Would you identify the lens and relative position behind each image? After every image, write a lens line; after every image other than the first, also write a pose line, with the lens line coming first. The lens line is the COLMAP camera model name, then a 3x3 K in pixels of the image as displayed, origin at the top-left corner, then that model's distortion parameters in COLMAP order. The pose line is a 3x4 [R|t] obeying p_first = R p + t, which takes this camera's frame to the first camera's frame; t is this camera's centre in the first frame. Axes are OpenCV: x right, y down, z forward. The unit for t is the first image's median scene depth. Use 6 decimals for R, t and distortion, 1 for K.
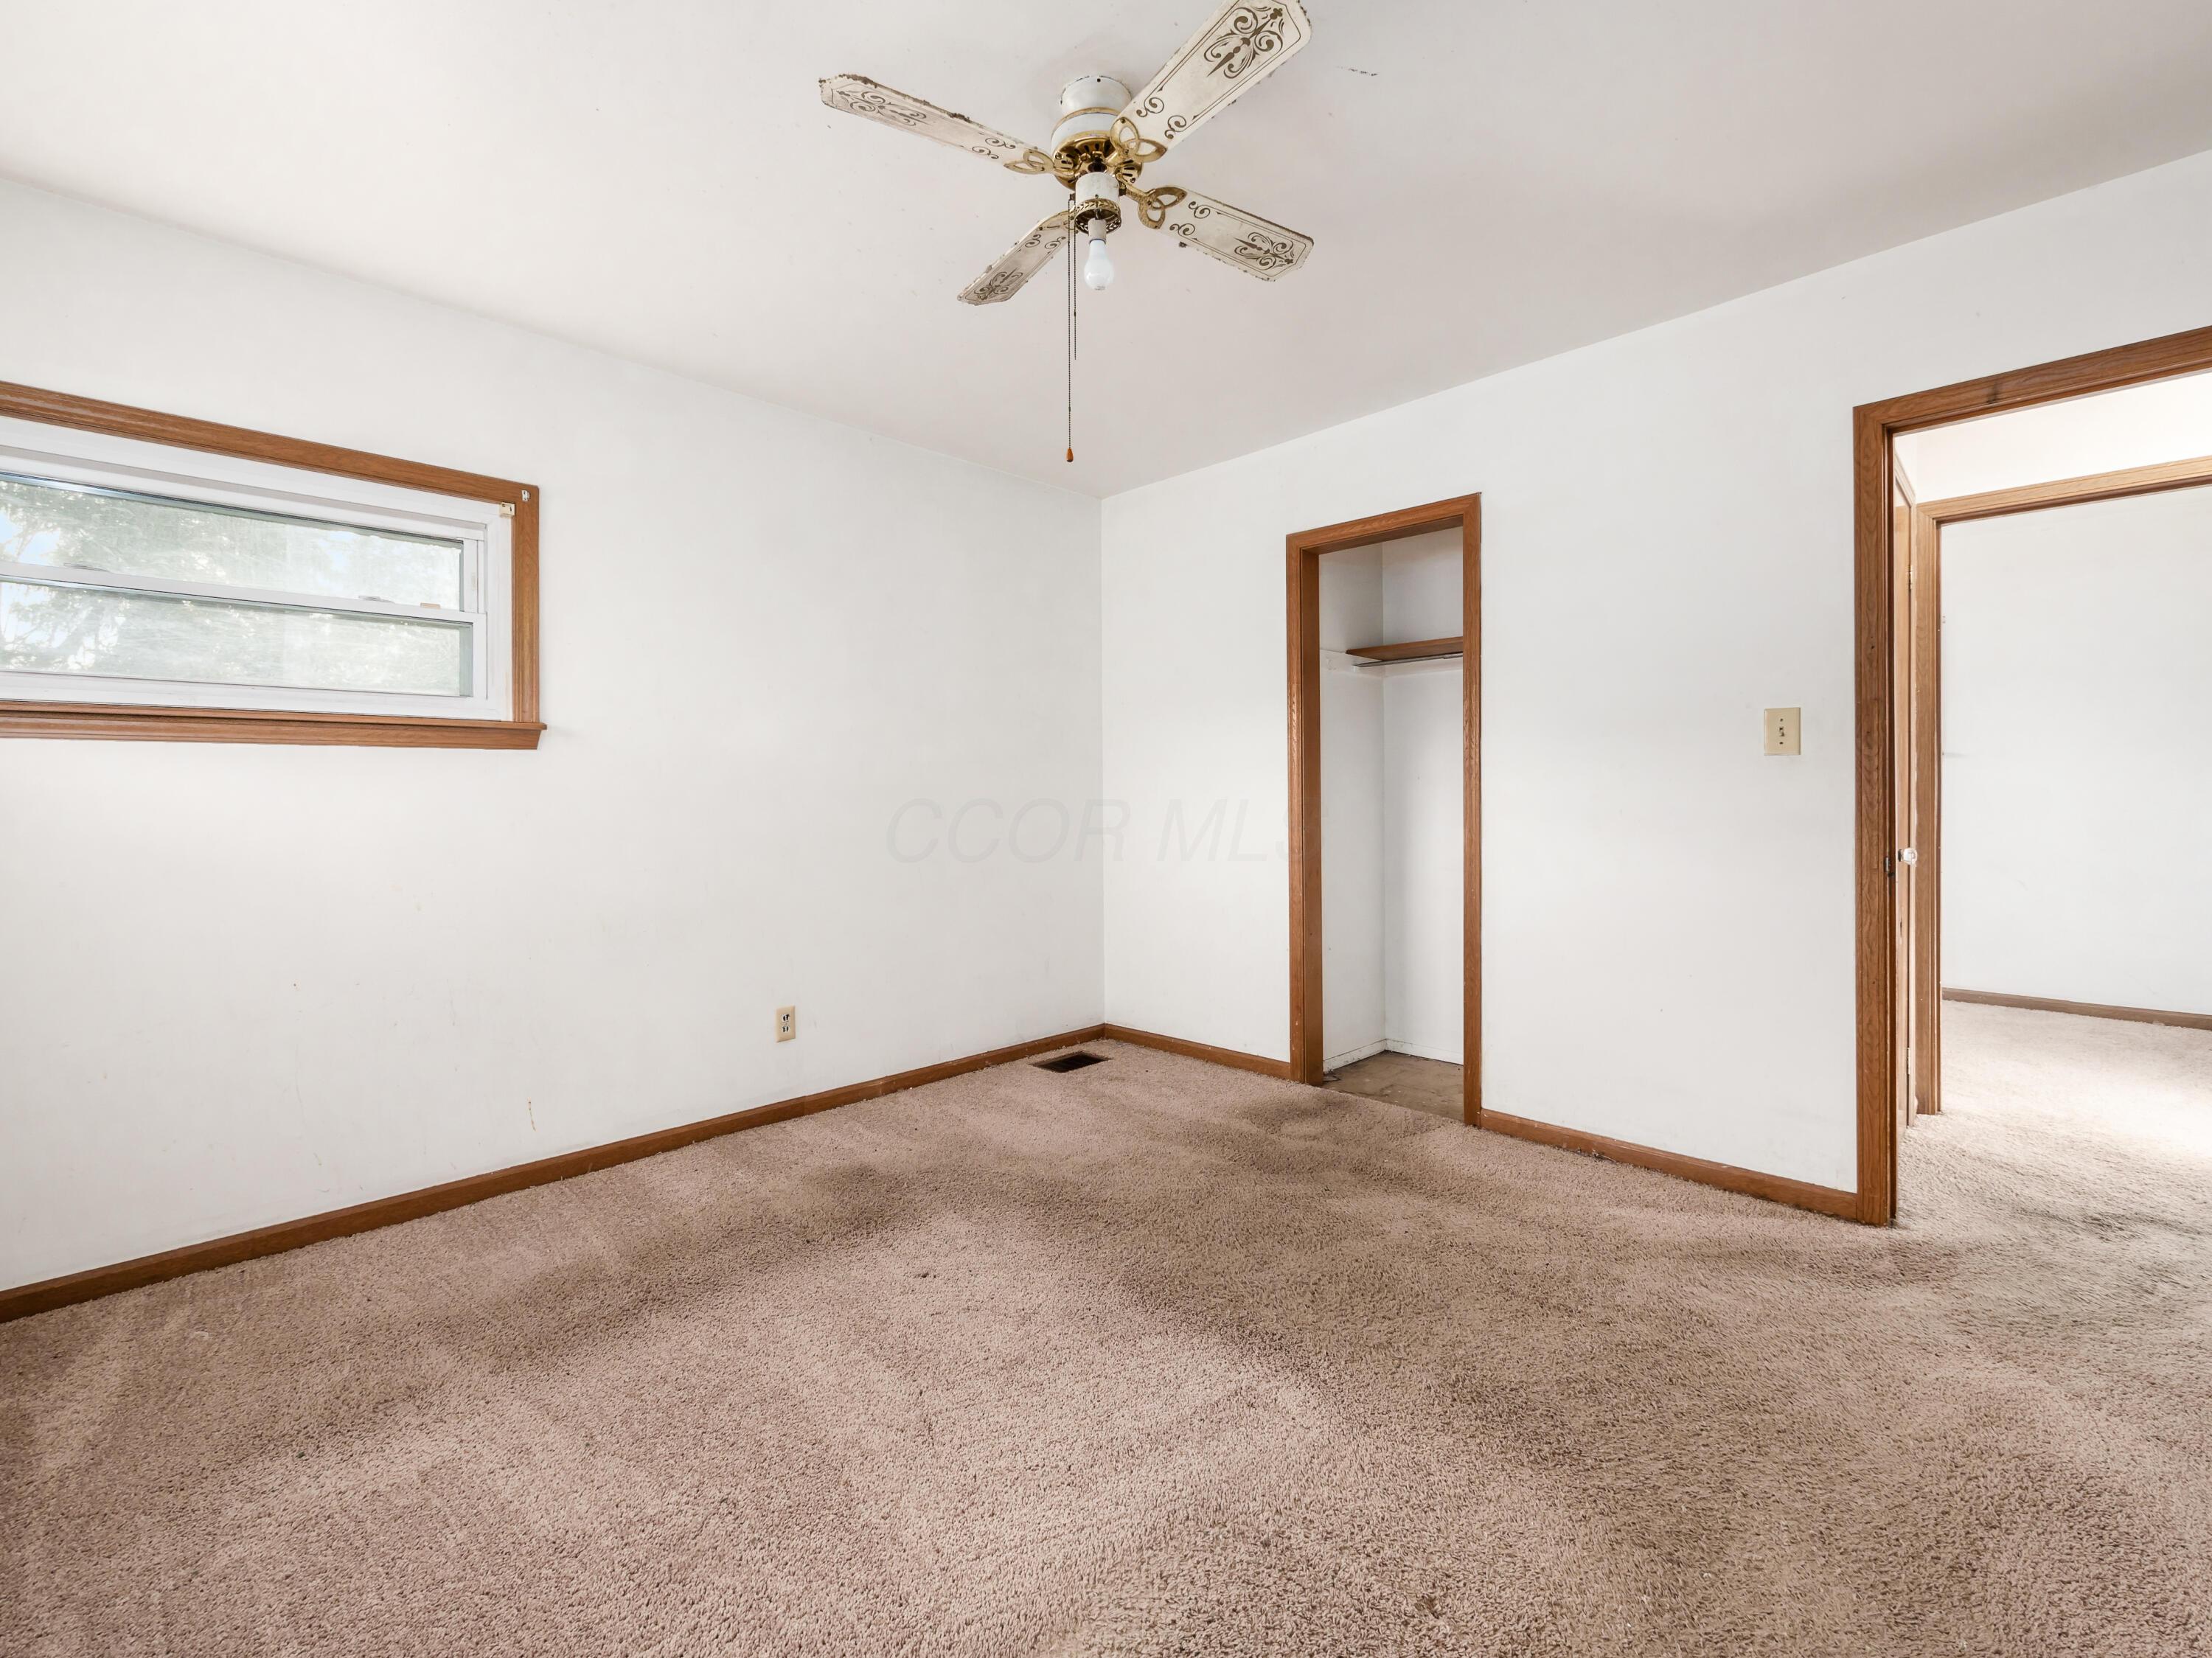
lens RADIAL K [[954.3, 0, 1106.5], [0, 954.3, 799.0], [0, 0, 1]] dist [-0.002096, -0.000155]
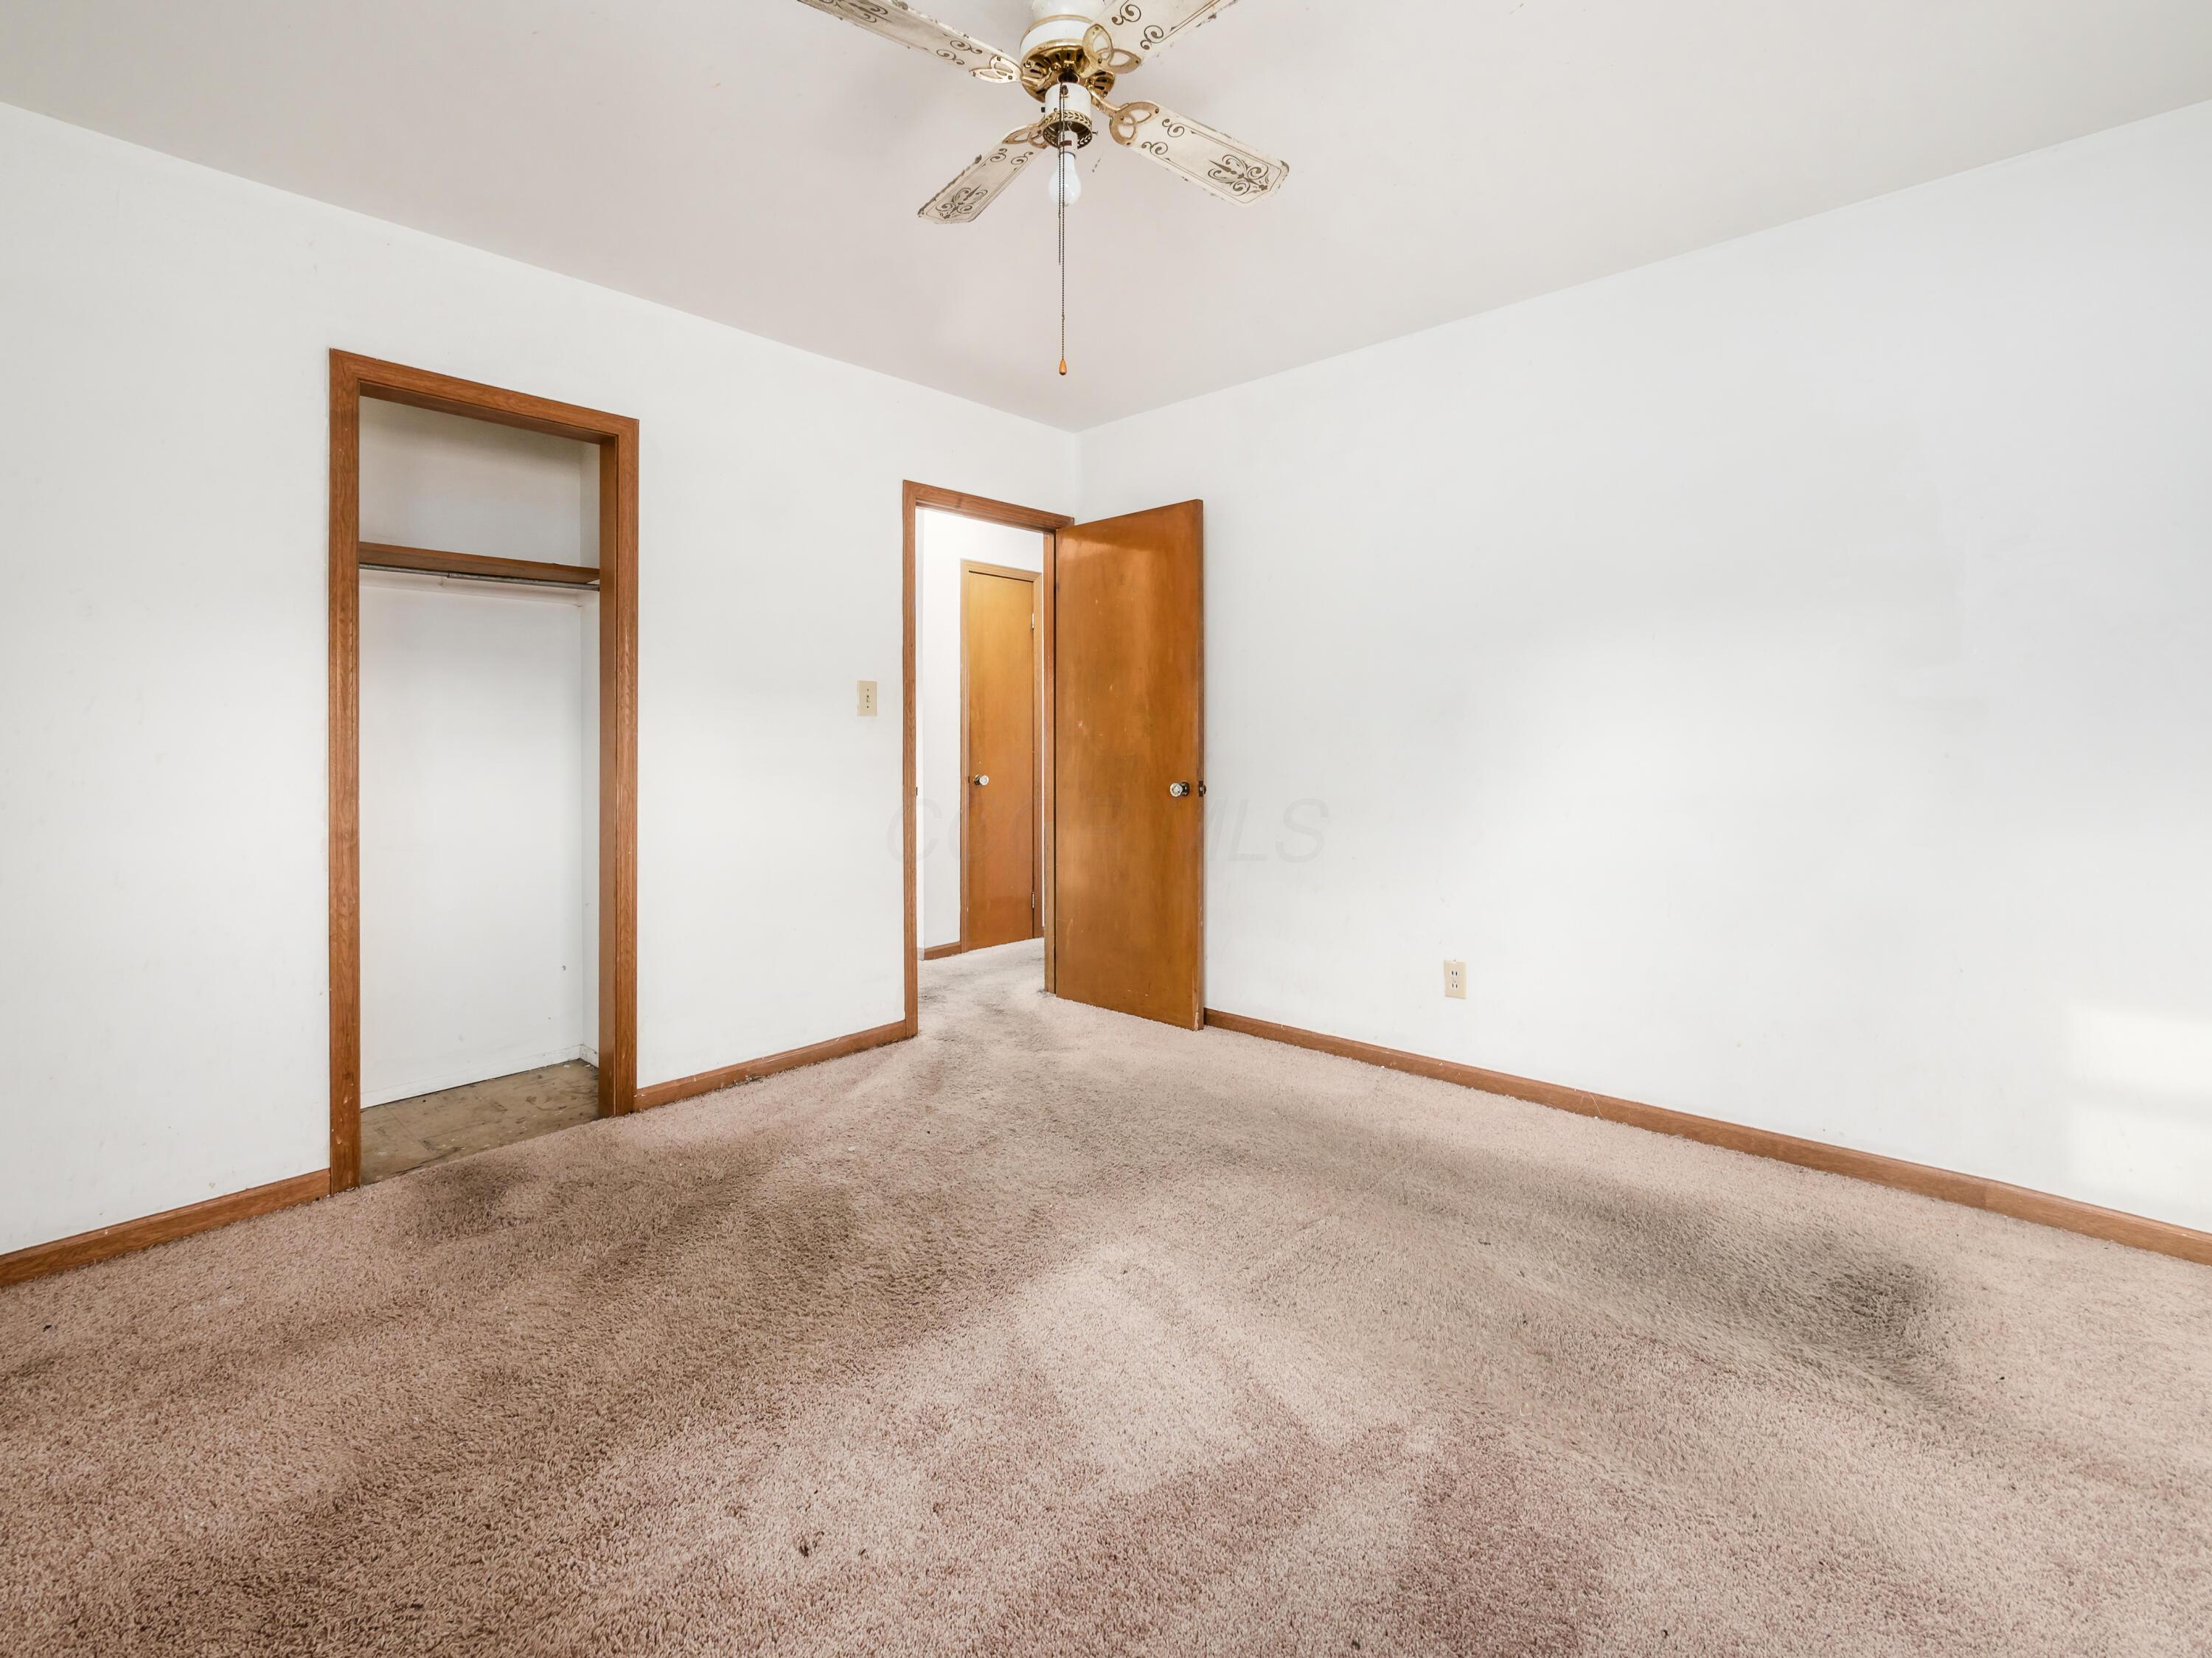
lens RADIAL K [[980.7, 0, 1107.8], [0, 980.7, 738.9], [0, 0, 1]] dist [0.000464, 0.000164]
pose [[-0.035389, 0.007958, 0.999342, -0.652431], [0.014128, 0.999872, -0.007462, 0.001726], [-0.999274, 0.013855, -0.035497, 0.667824]]
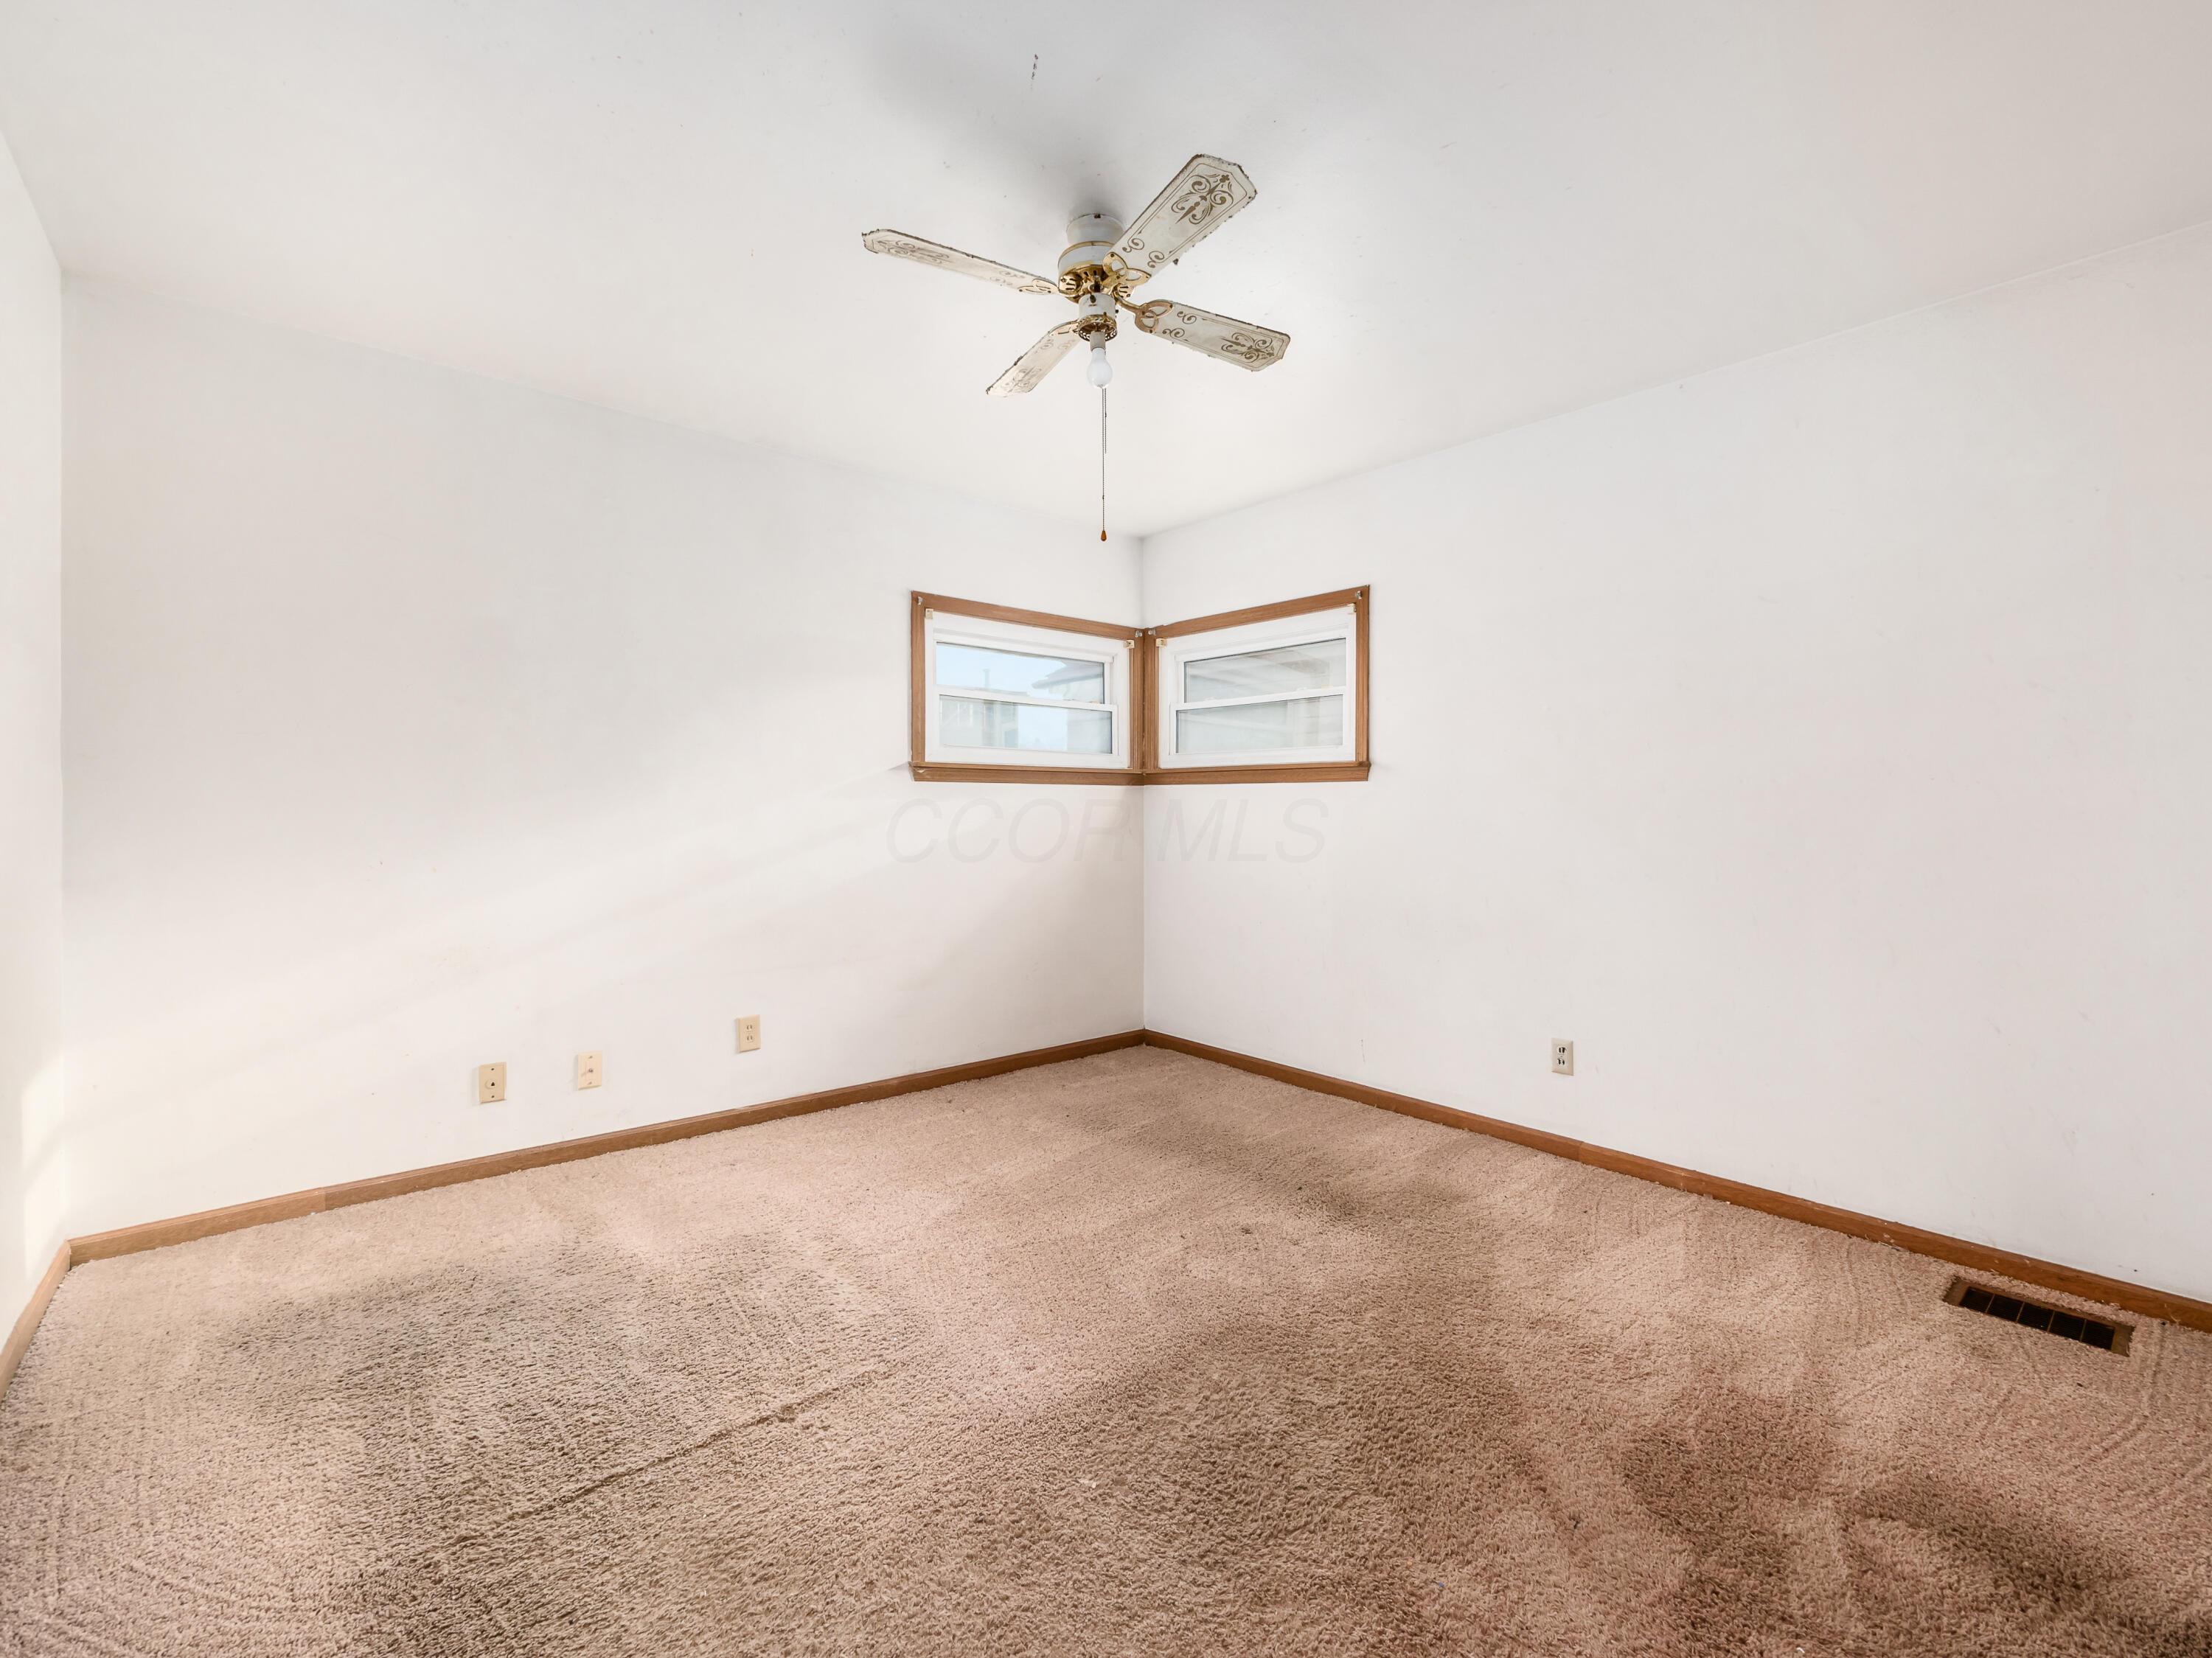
lens RADIAL K [[970.0, 0, 1104.1], [0, 970.0, 809.0], [0, 0, 1]] dist [0.000145, 0.000179]
pose [[-0.082578, -0.001014, -0.996584, 0.812157], [-0.013051, 0.999915, 0.000064, -0.006248], [0.996499, 0.013011, -0.082584, 0.753880]]
